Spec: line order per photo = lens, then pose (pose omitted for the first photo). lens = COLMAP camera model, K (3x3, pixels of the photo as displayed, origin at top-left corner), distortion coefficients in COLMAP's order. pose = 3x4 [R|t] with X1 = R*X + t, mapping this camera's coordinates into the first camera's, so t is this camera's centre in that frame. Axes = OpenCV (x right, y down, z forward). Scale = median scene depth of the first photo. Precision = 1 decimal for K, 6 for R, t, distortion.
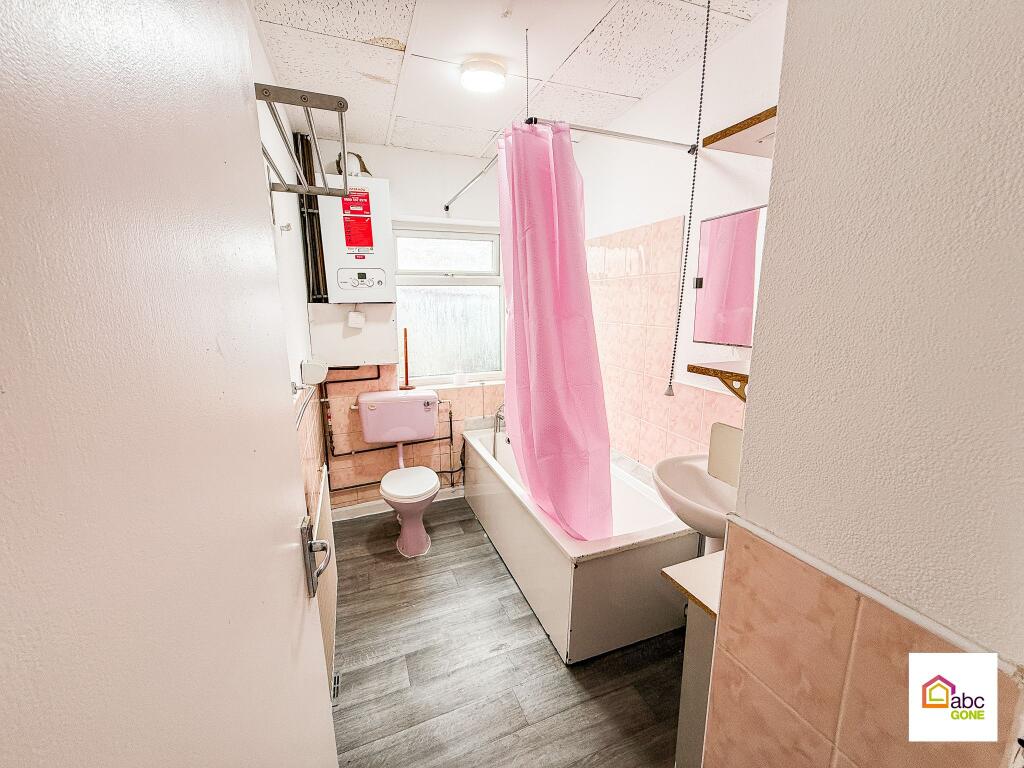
lens RADIAL K [[408.2, 0, 510.7], [0, 408.2, 384.2], [0, 0, 1]] dist [-0.000940, -0.000021]
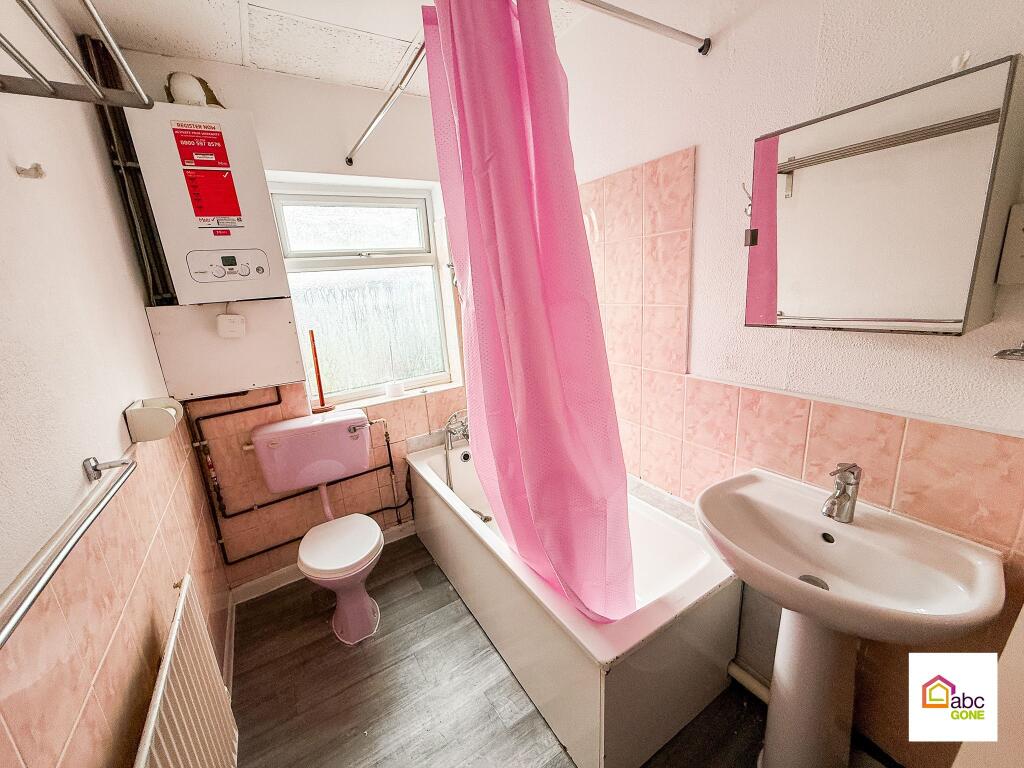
lens RADIAL K [[408.2, 0, 510.7], [0, 408.2, 384.2], [0, 0, 1]] dist [-0.000940, -0.000021]
pose [[0.981796, -0.105151, 0.158177, -0.032513], [0.097982, 0.993804, 0.052478, -0.047952], [-0.162715, -0.036024, 0.986015, 0.229194]]
